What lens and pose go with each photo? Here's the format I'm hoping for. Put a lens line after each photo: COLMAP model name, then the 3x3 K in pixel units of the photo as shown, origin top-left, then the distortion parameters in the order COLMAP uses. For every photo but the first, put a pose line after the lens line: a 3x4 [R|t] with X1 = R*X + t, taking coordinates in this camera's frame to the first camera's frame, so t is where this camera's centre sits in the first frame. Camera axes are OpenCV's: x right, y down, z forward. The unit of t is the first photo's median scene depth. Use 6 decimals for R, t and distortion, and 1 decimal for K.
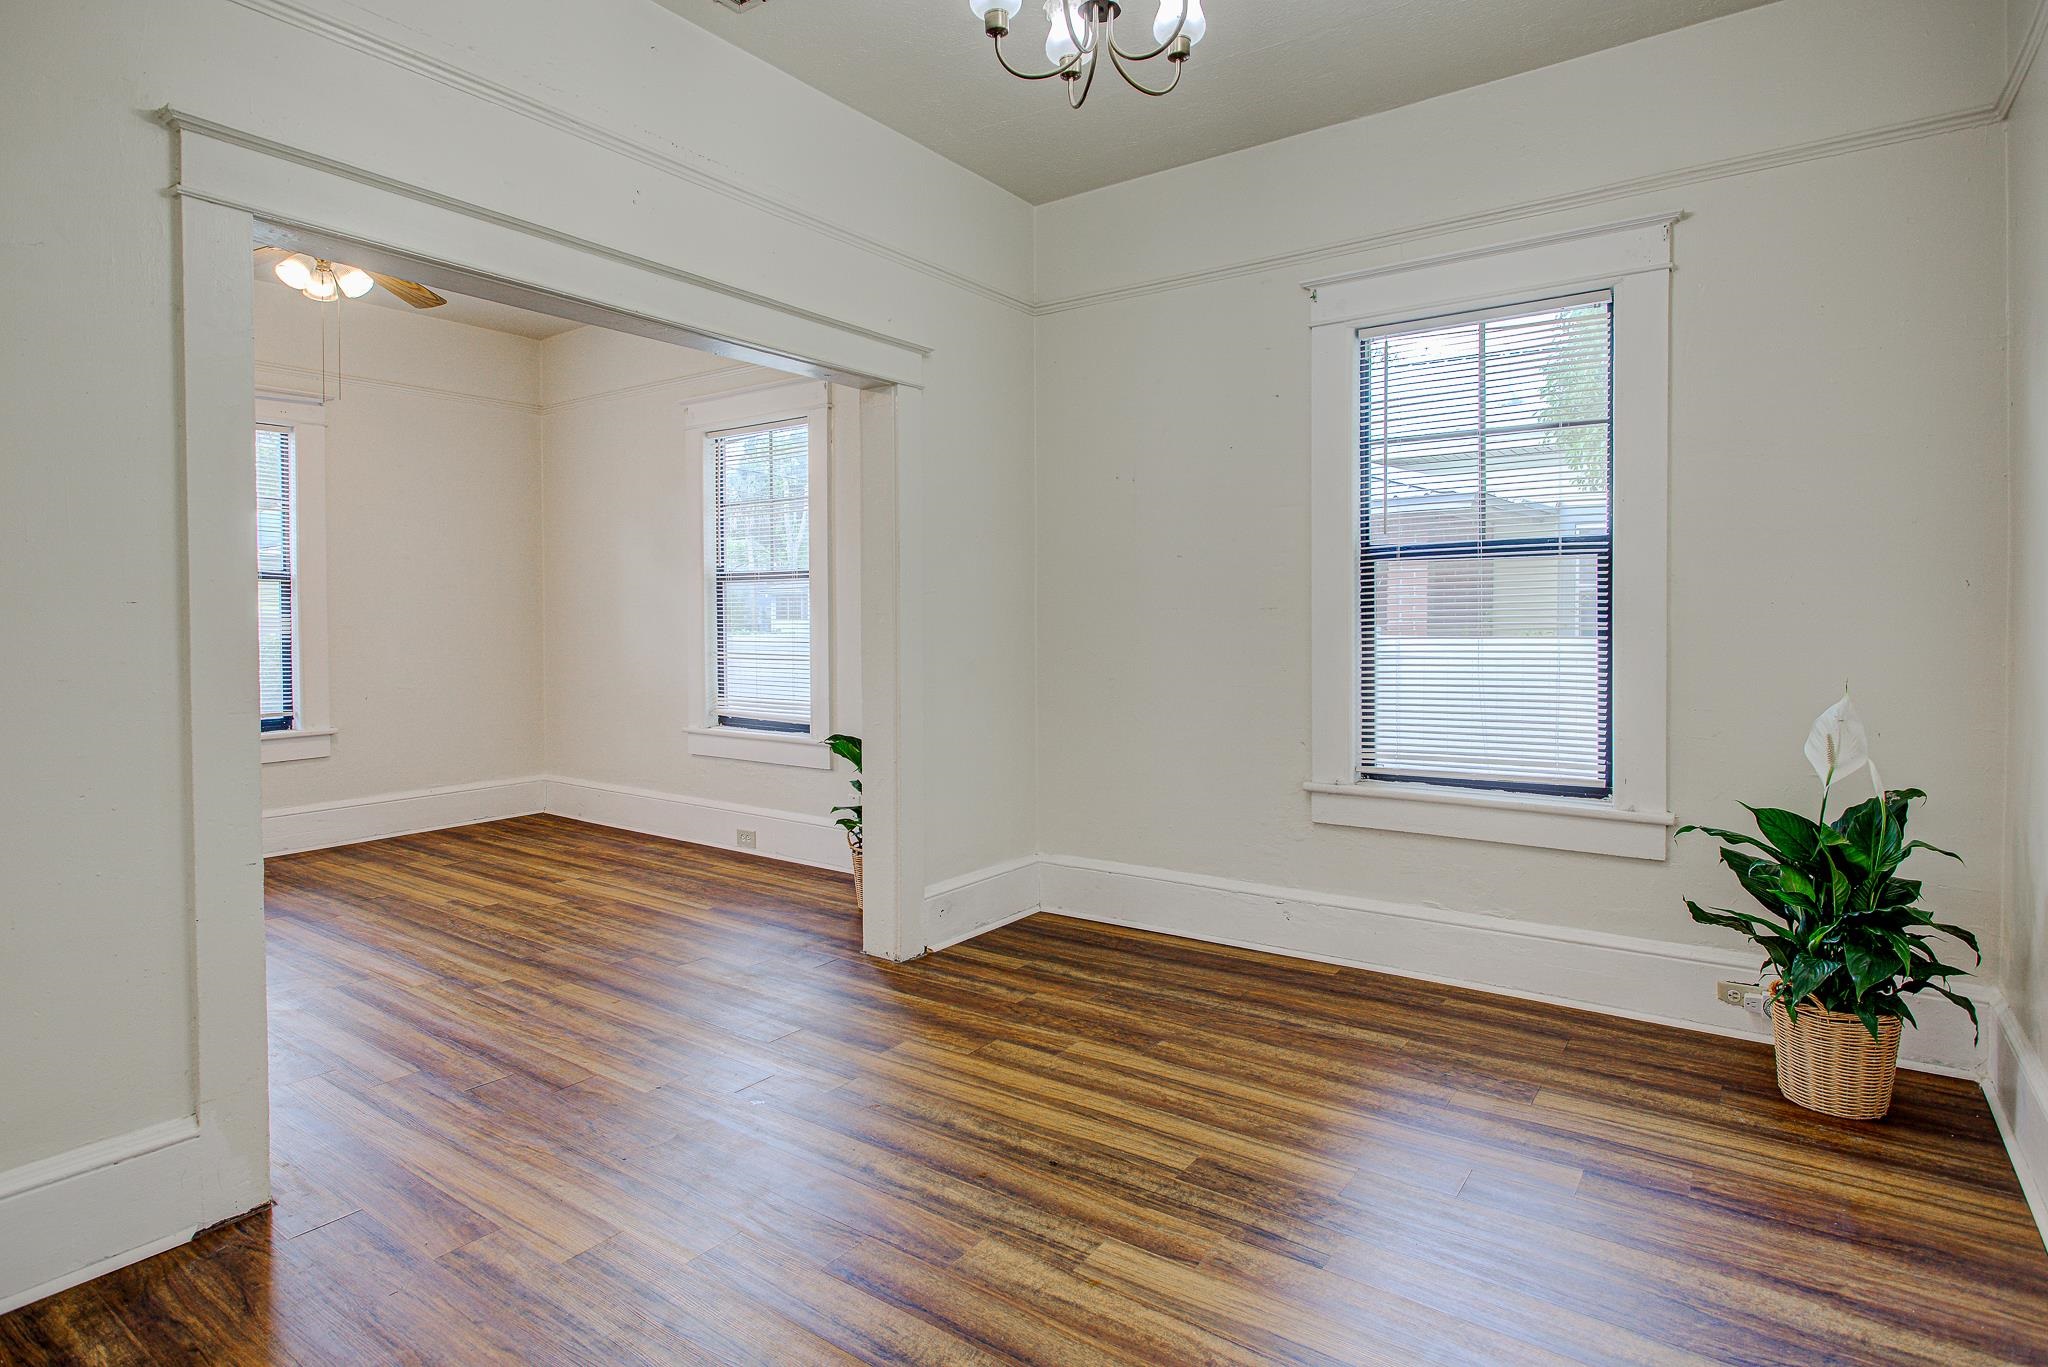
lens RADIAL K [[1072.1, 0, 1032.1], [0, 1072.1, 622.3], [0, 0, 1]] dist [-0.000698, 0.001481]
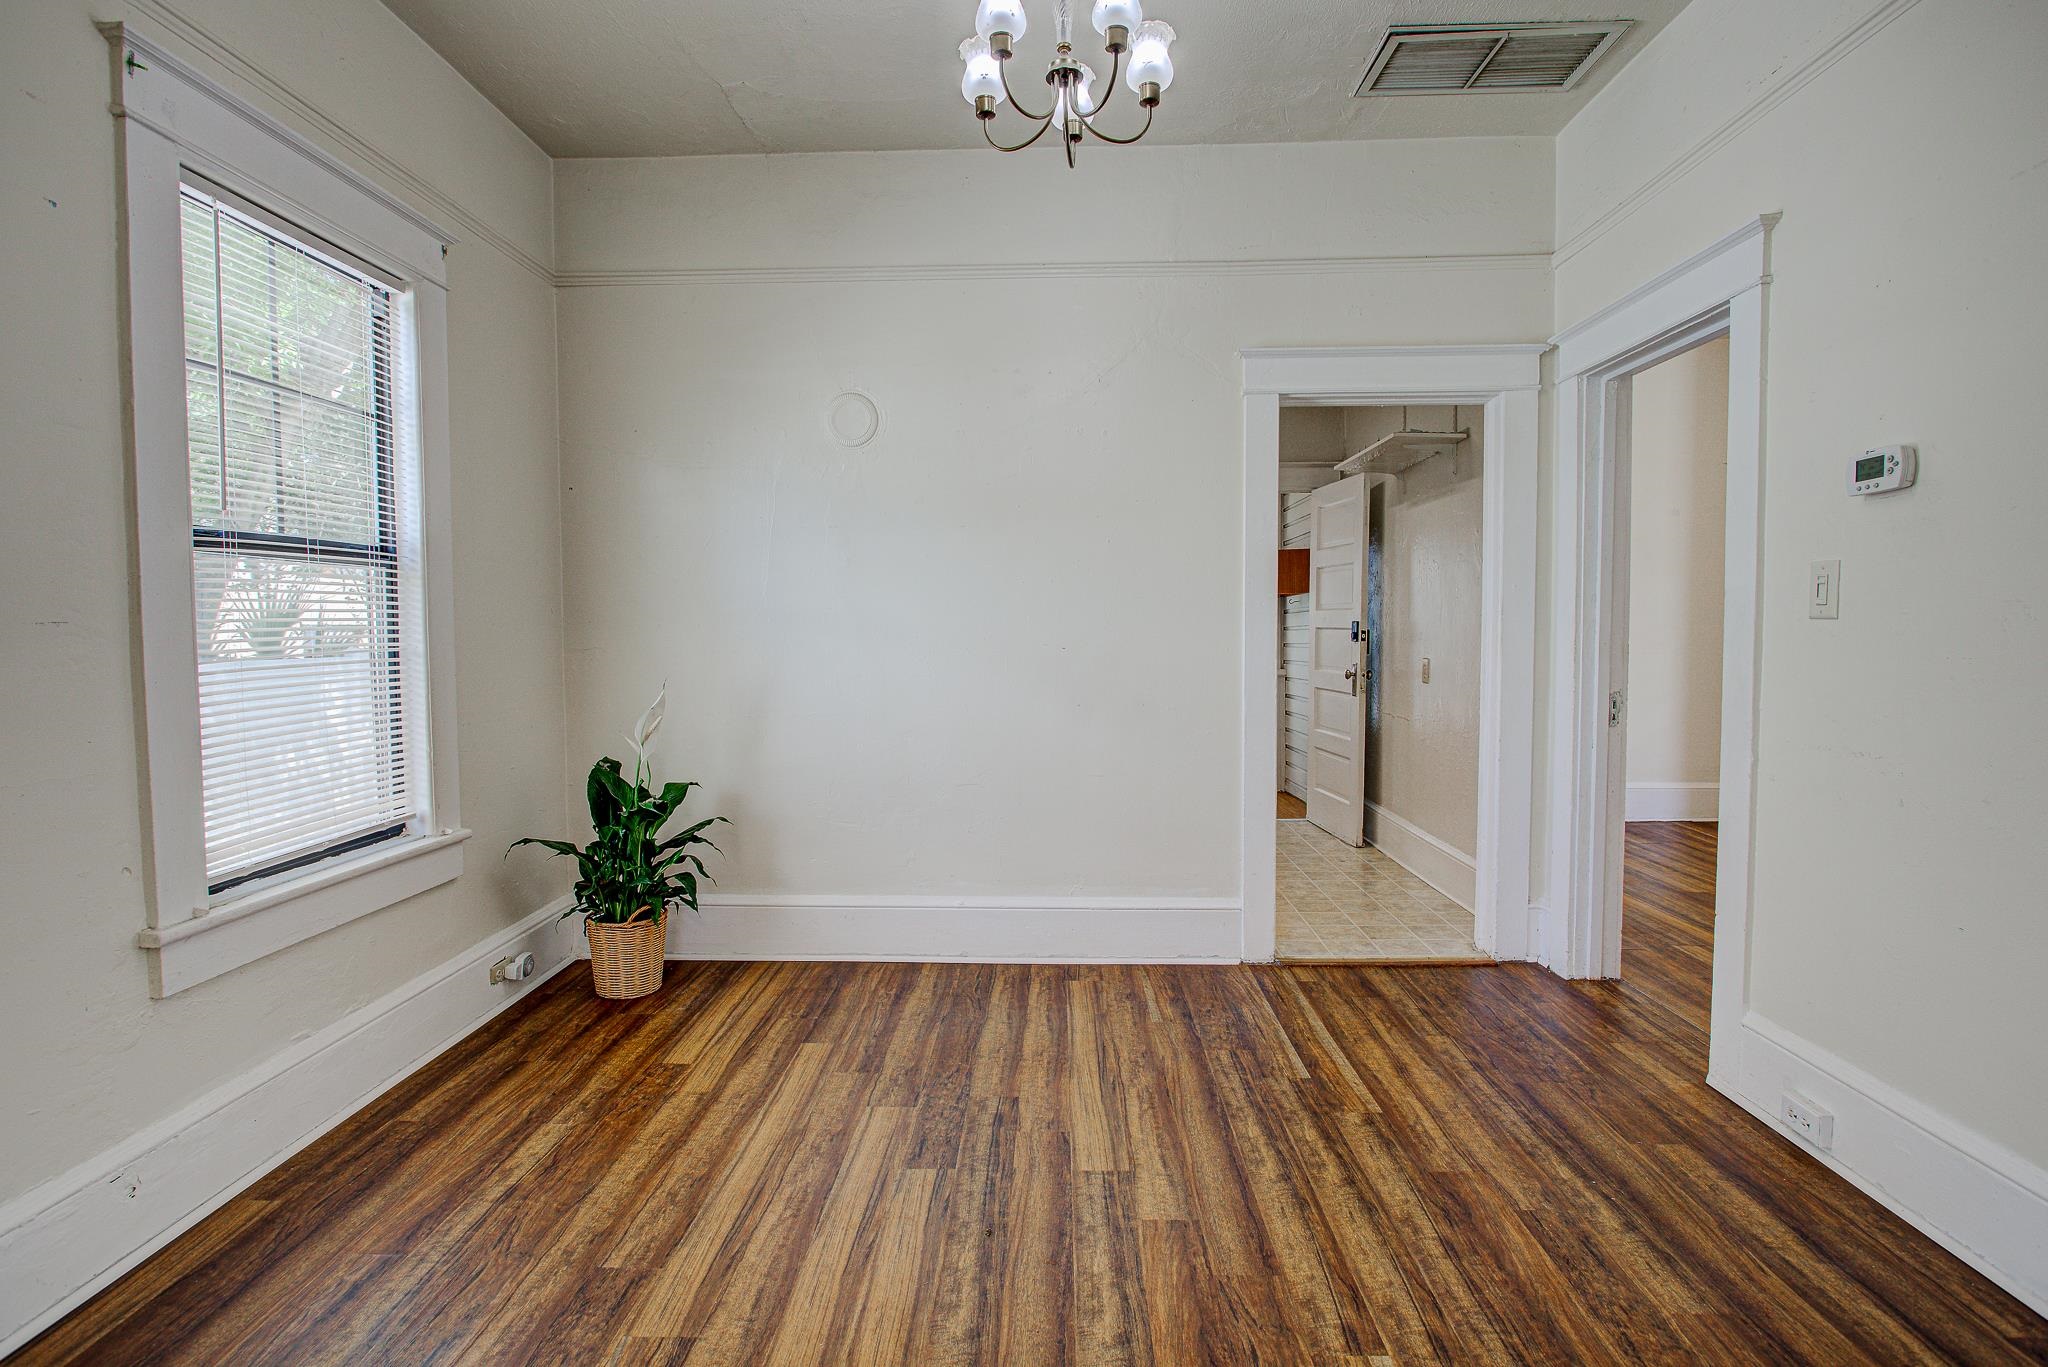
lens RADIAL K [[1024.7, 0, 1021.9], [0, 1024.7, 676.2], [0, 0, 1]] dist [-0.018396, 0.004558]
pose [[-0.550363, -0.027620, 0.834469, -0.527916], [0.007861, 0.999237, 0.038258, -0.011239], [-0.834889, 0.027616, -0.549726, 1.056508]]
